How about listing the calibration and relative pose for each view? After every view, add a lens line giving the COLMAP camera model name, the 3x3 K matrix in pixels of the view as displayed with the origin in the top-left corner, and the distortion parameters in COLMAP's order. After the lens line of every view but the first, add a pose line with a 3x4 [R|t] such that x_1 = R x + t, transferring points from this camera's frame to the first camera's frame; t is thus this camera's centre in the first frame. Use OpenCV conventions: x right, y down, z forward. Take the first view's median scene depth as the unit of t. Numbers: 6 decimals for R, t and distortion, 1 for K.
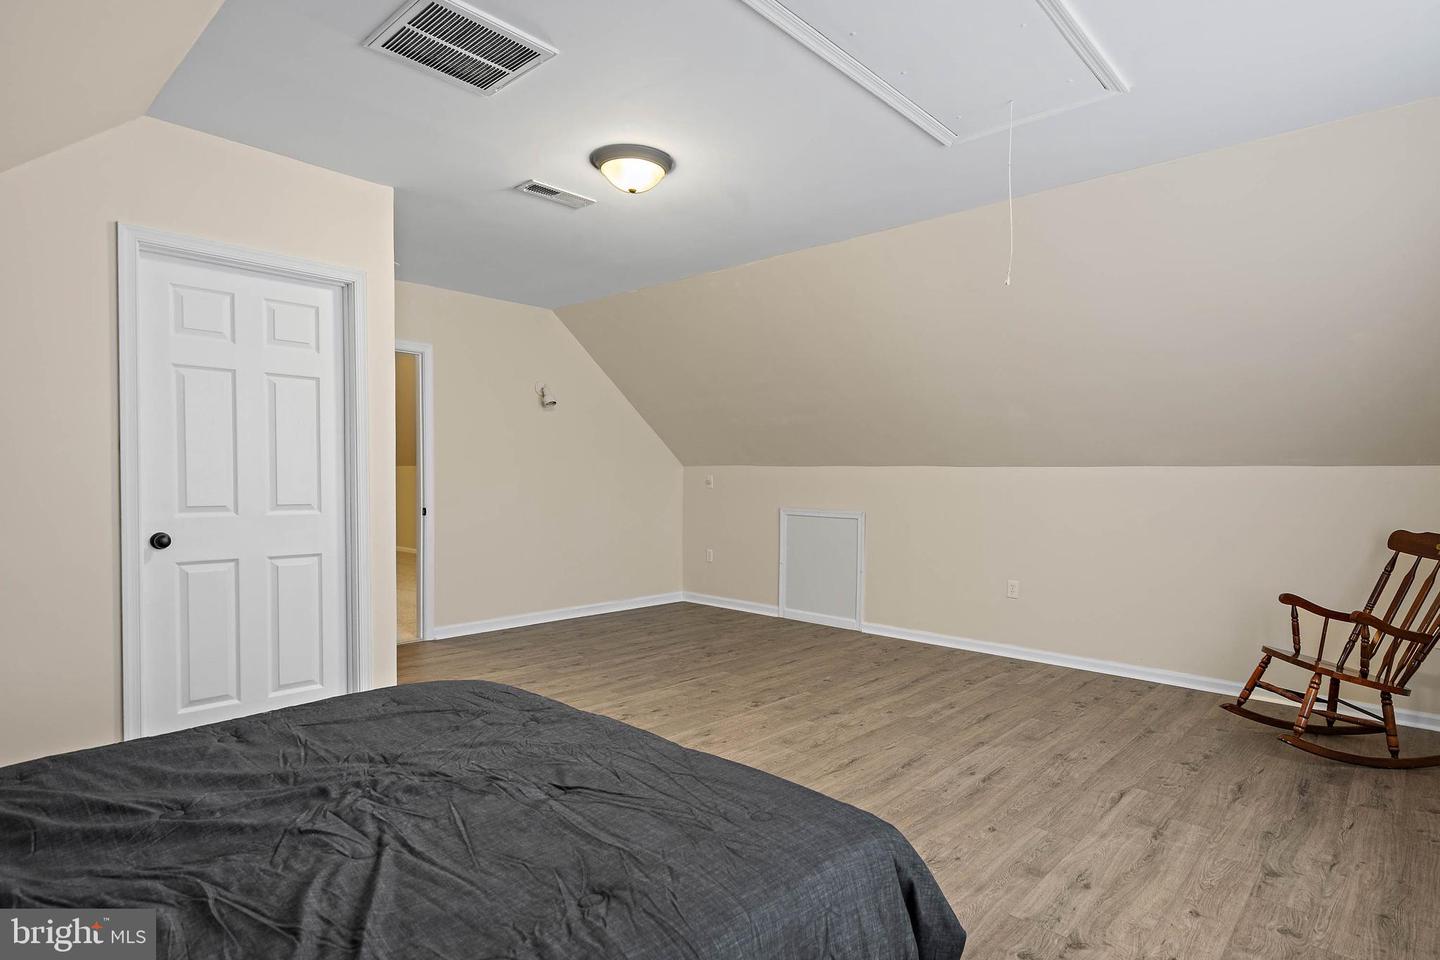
lens RADIAL K [[751.5, 0, 720.9], [0, 751.5, 481.0], [0, 0, 1]] dist [0.000233, 0.000086]
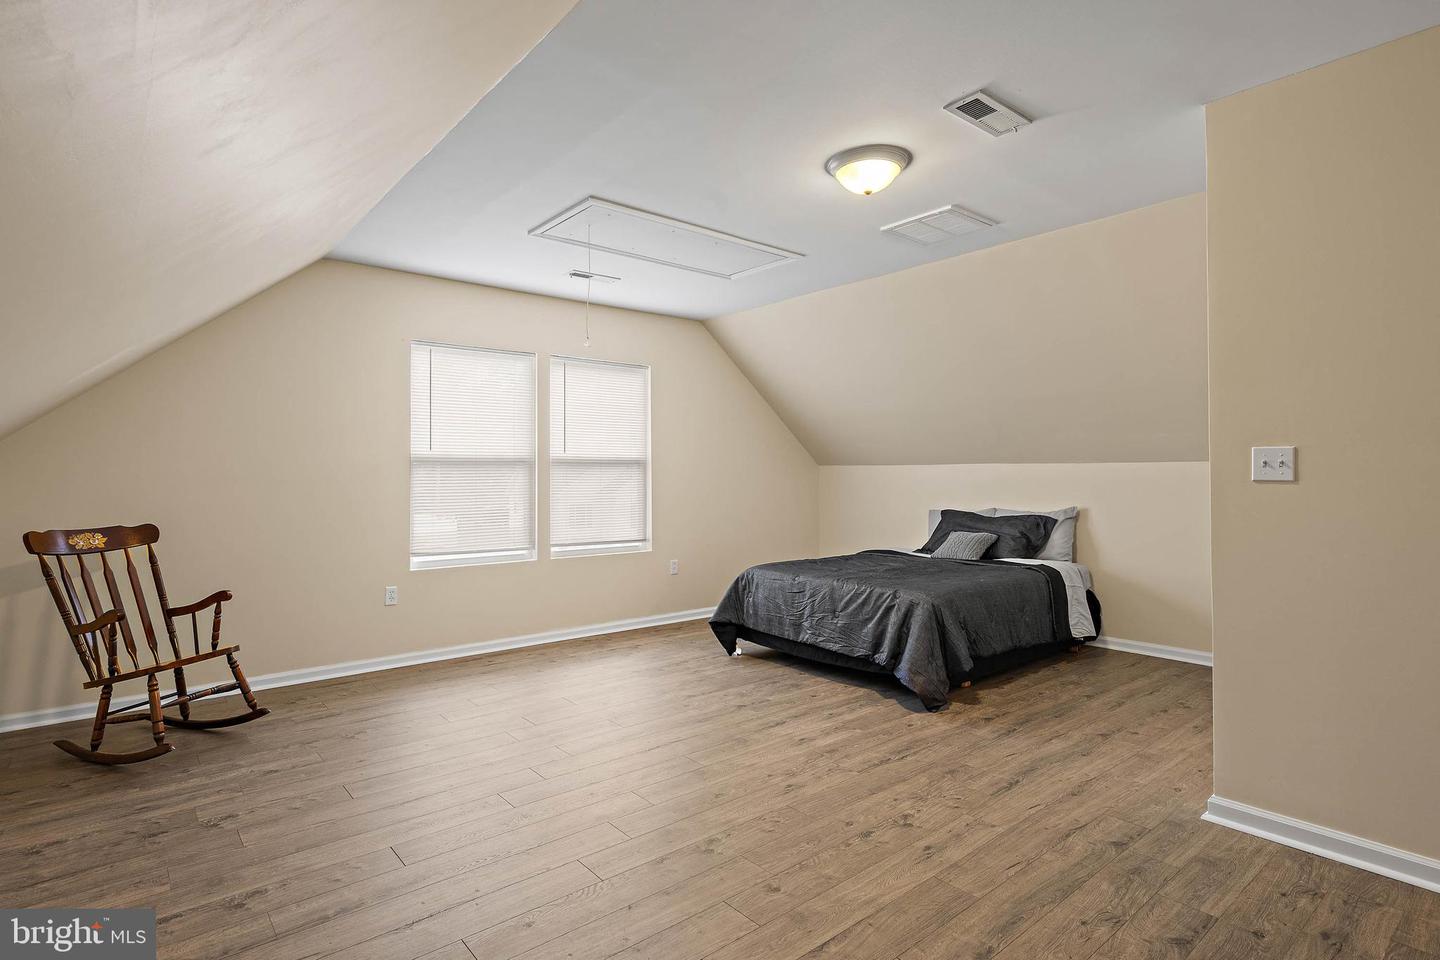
lens RADIAL K [[751.5, 0, 719.6], [0, 751.5, 477.8], [0, 0, 1]] dist [0.000233, 0.000086]
pose [[-0.993238, -0.003930, 0.116032, -0.032833], [-0.003117, 0.999969, 0.007189, -0.009932], [-0.116056, 0.006779, -0.993220, 1.639437]]
